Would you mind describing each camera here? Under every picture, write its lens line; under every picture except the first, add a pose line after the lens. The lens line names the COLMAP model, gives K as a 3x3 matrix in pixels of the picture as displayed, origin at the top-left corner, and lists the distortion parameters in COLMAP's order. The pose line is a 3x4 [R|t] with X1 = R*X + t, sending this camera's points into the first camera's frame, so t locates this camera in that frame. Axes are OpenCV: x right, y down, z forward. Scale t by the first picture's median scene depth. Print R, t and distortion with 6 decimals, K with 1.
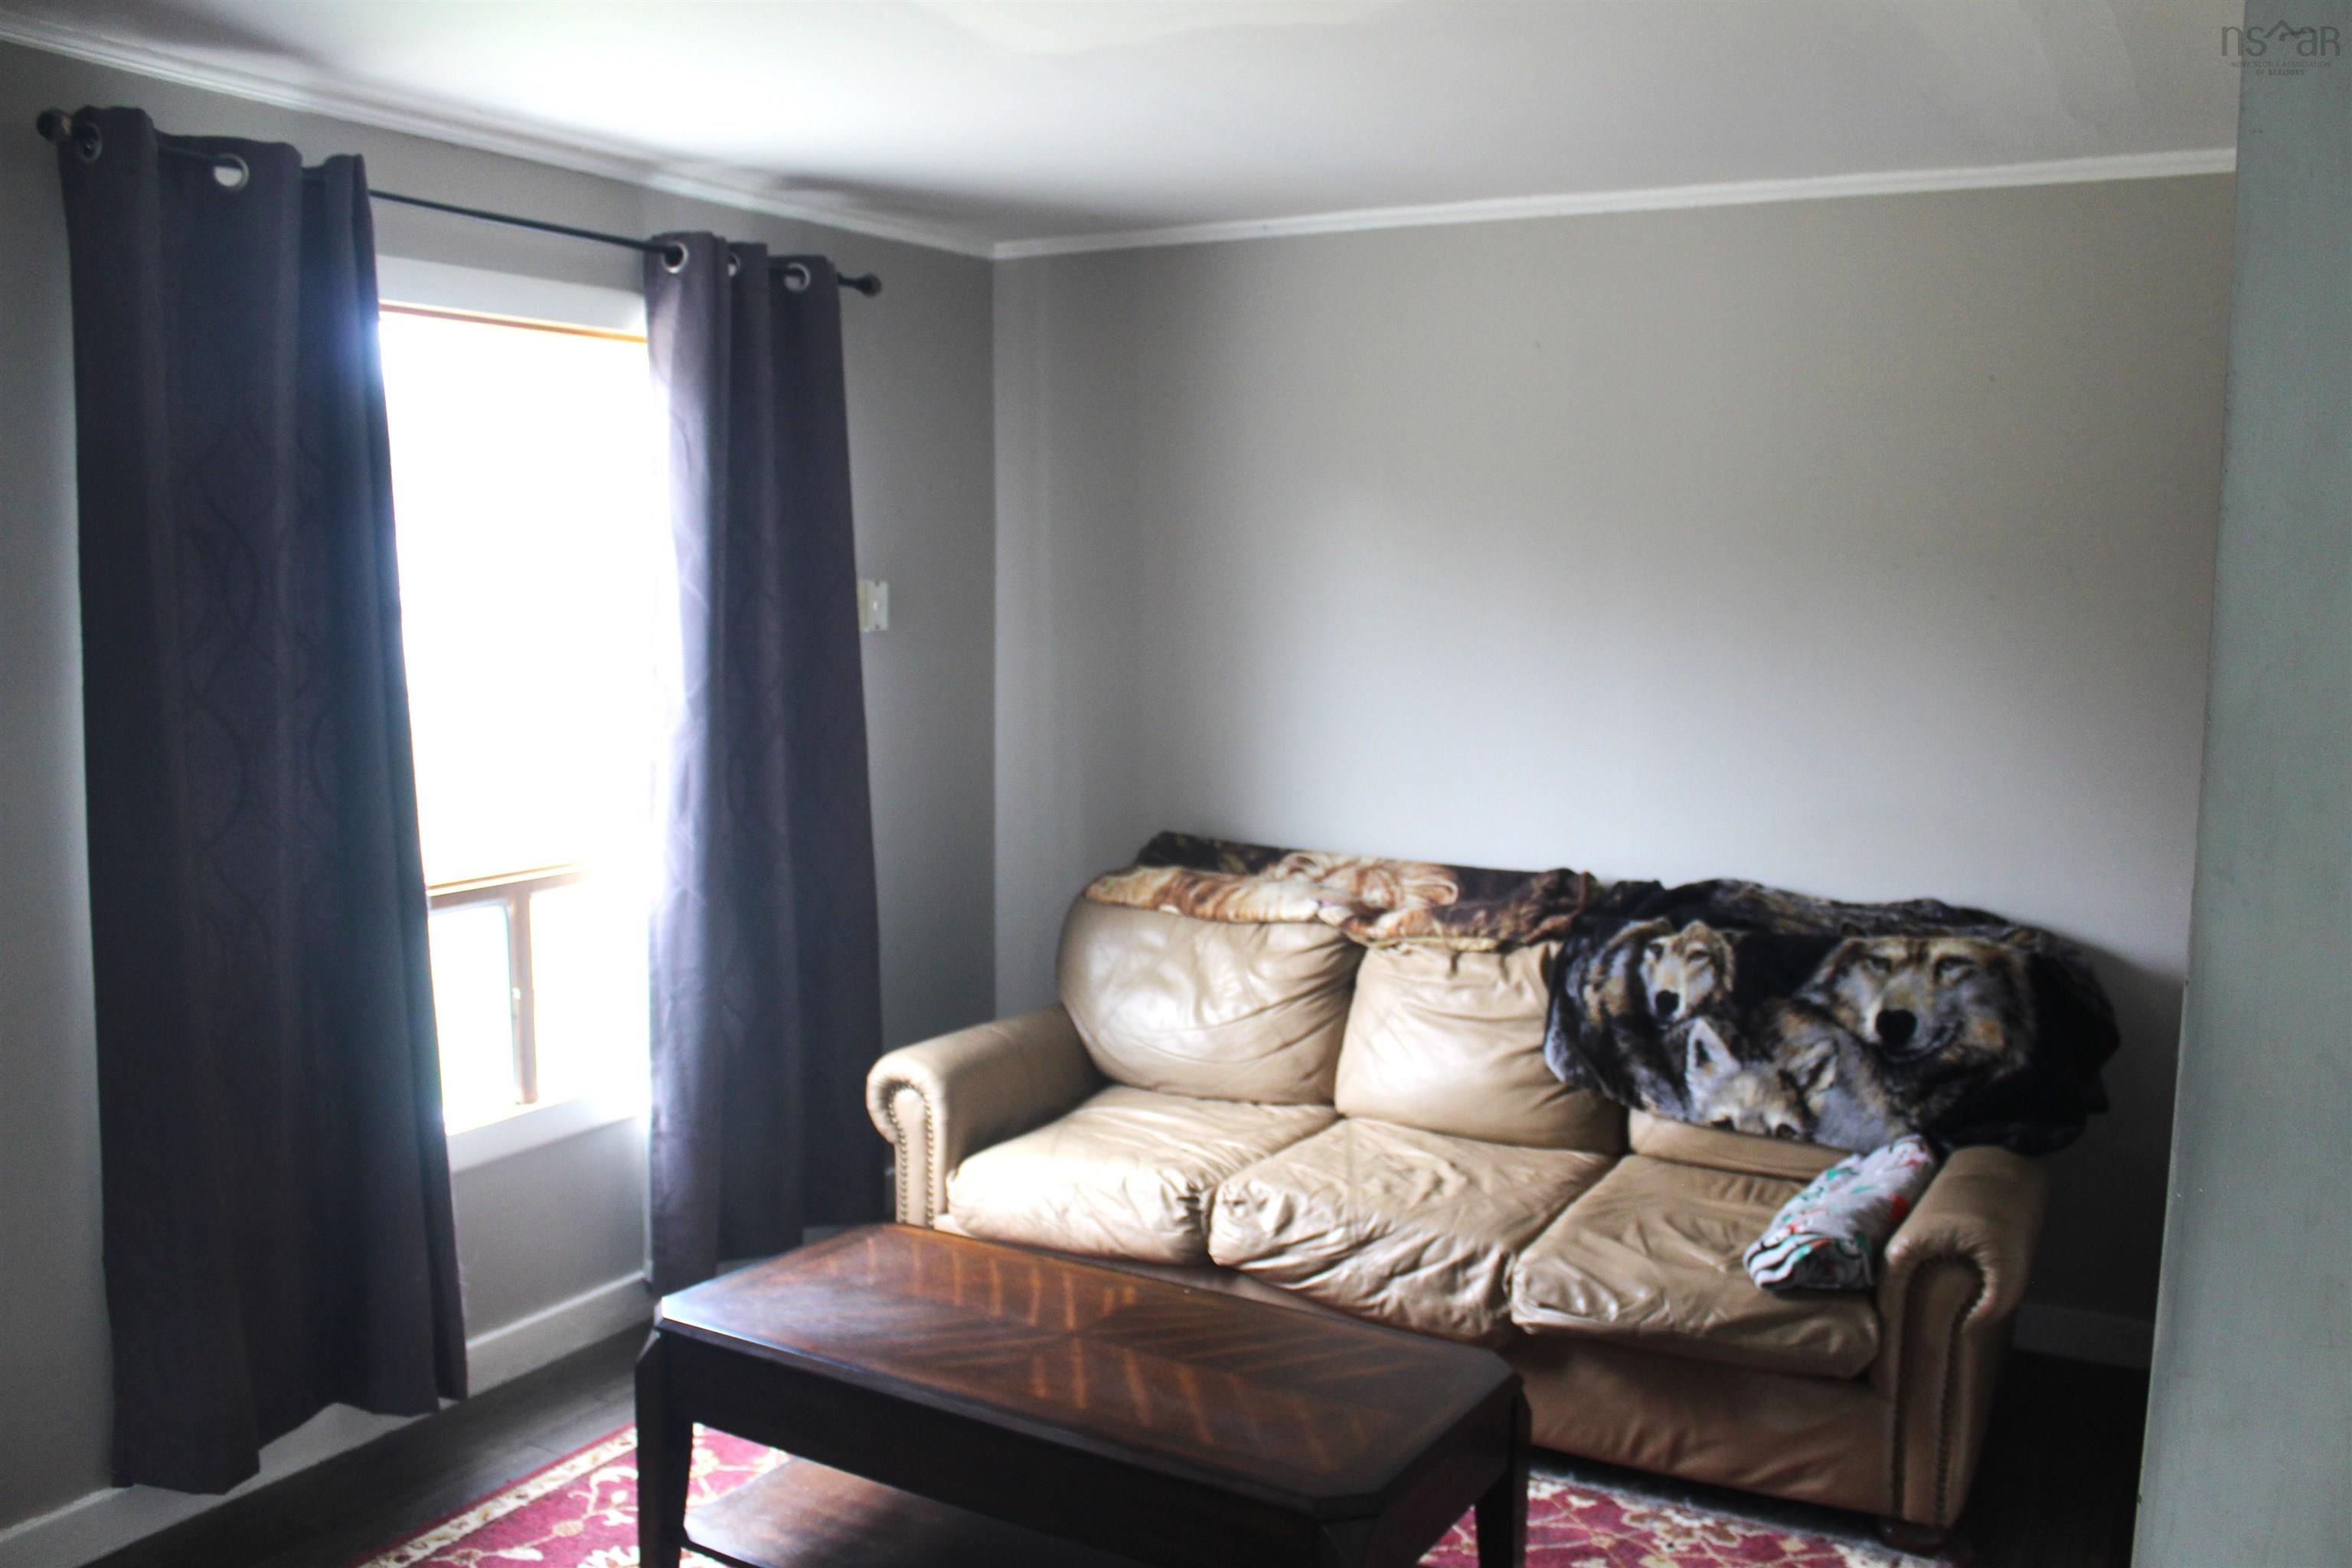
lens RADIAL K [[1950.9, 0, 1176.0], [0, 1950.9, 784.0], [0, 0, 1]] dist [-0.164359, 0.139557]
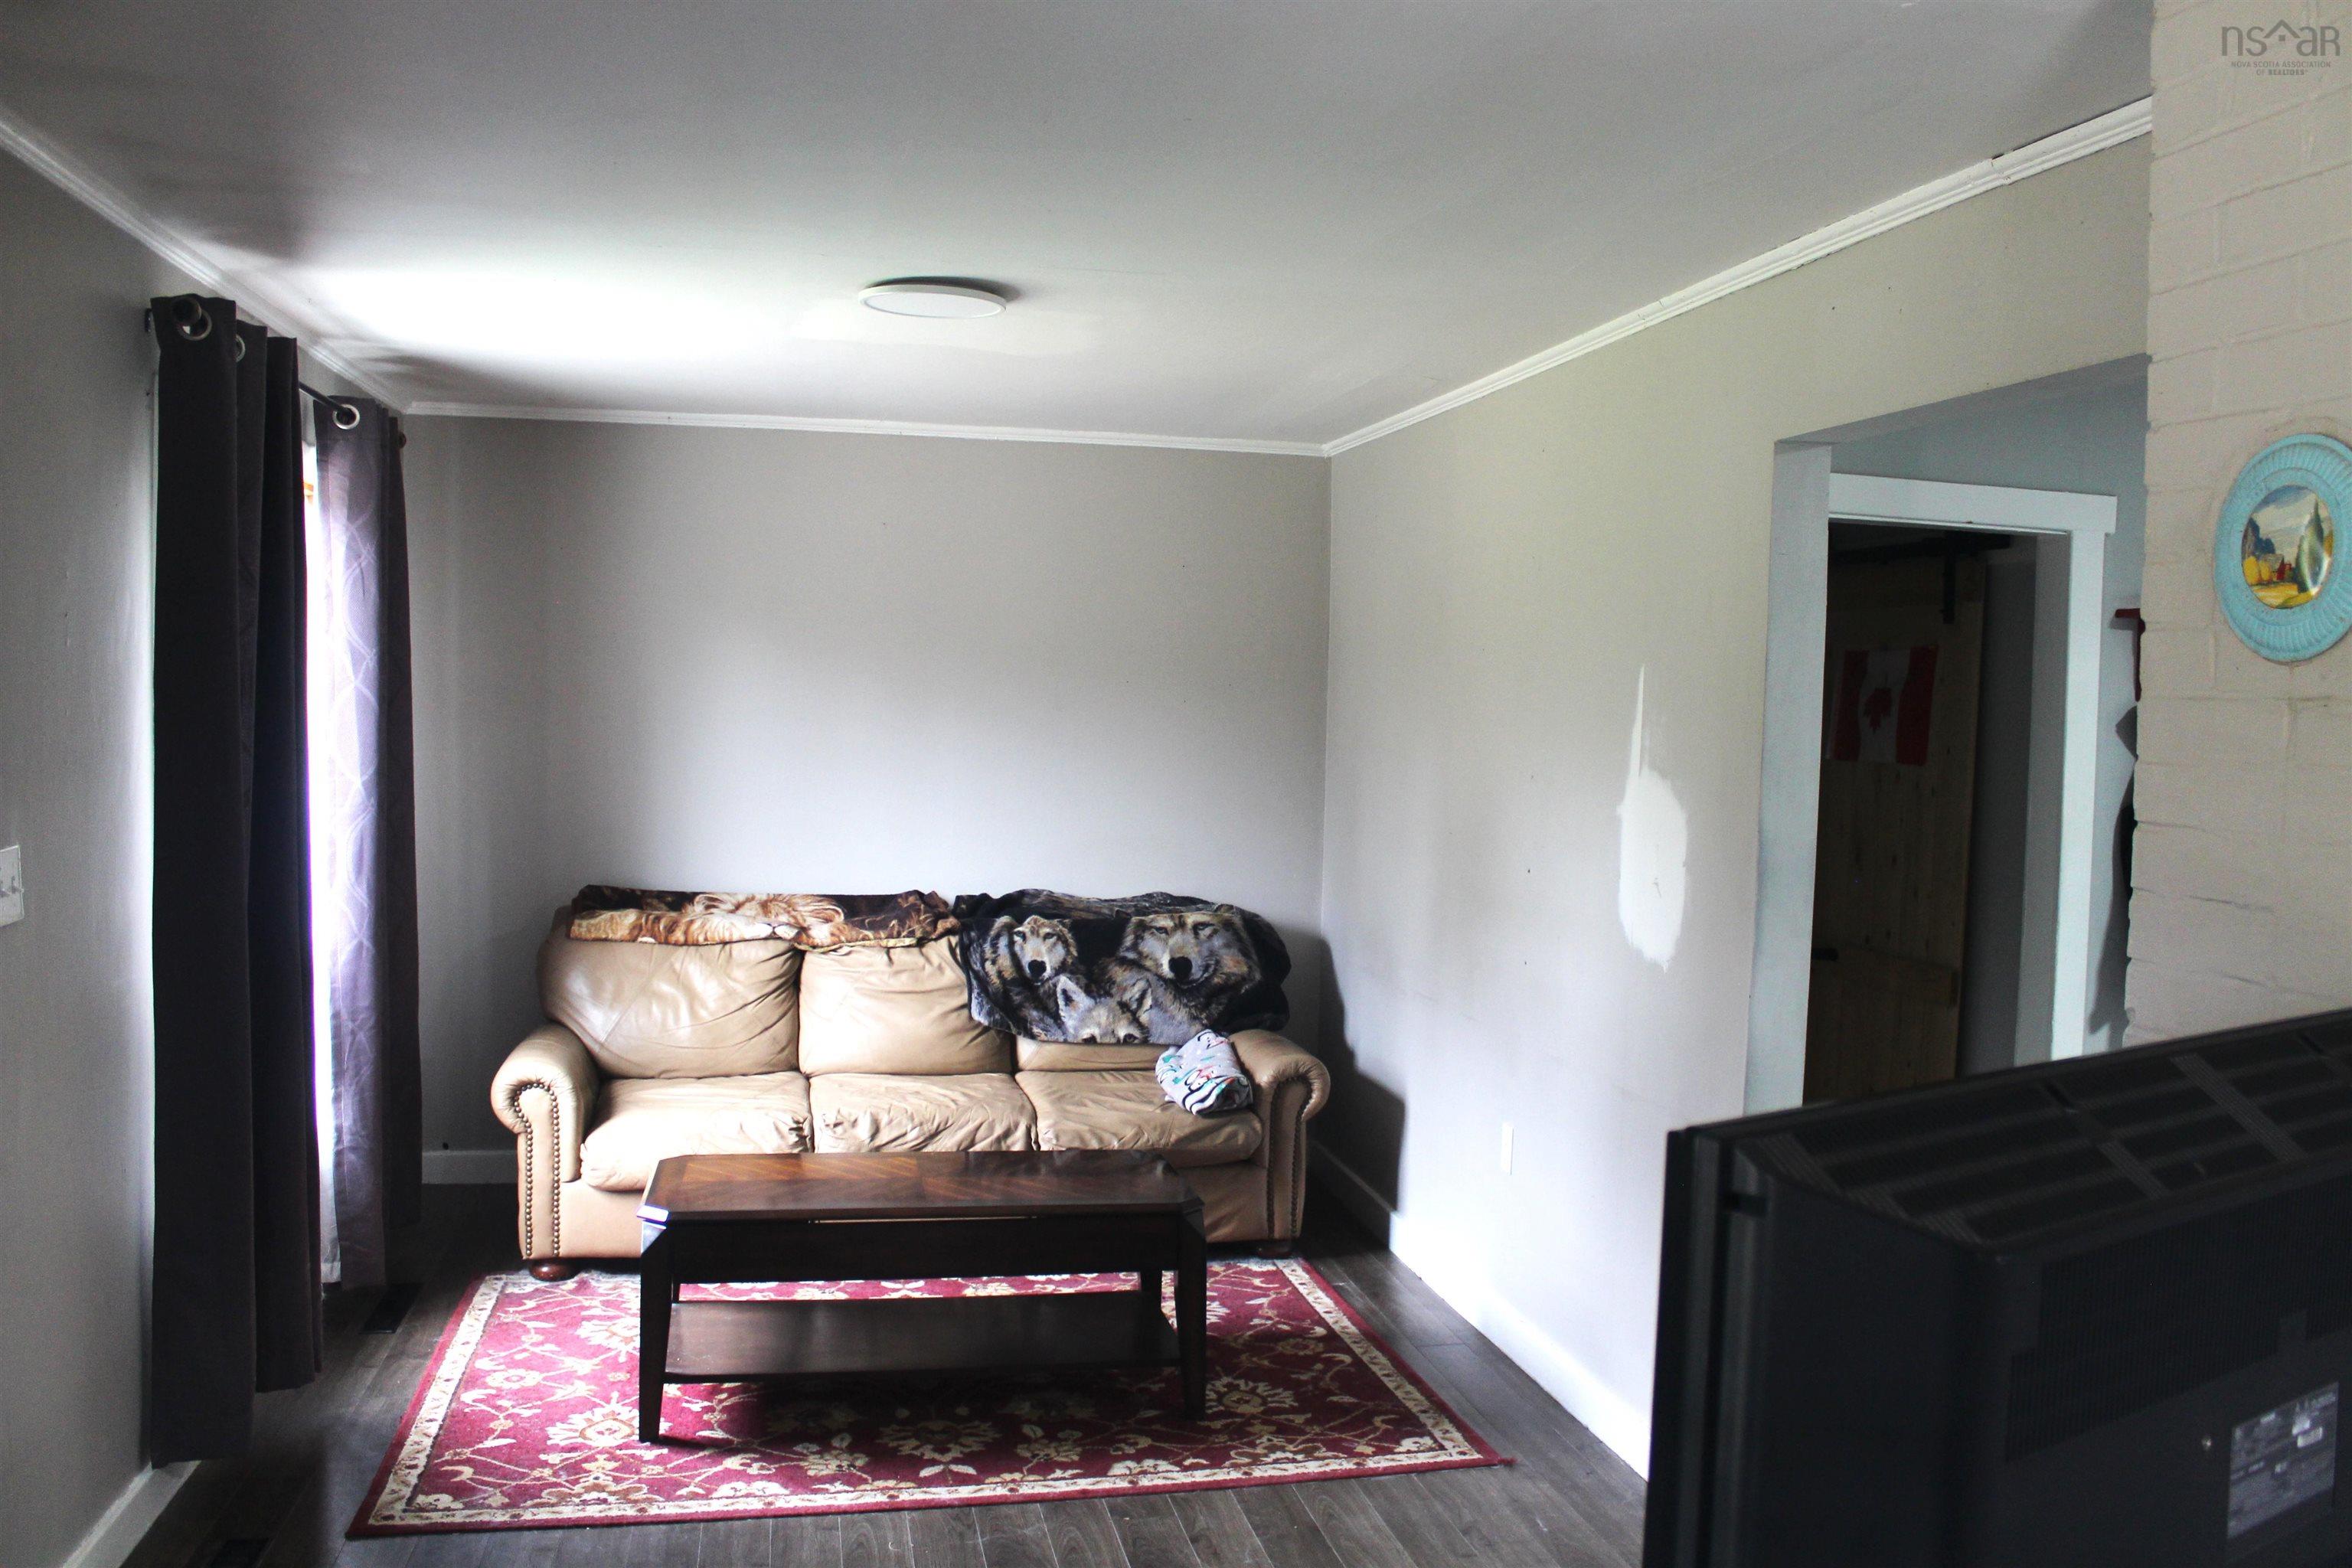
lens RADIAL K [[1950.9, 0, 1176.0], [0, 1950.9, 784.0], [0, 0, 1]] dist [-0.164359, 0.139557]
pose [[0.754909, -0.021191, 0.655487, -0.668636], [0.052686, 0.998207, -0.028406, 0.018074], [-0.653710, 0.055979, 0.754672, -0.239176]]
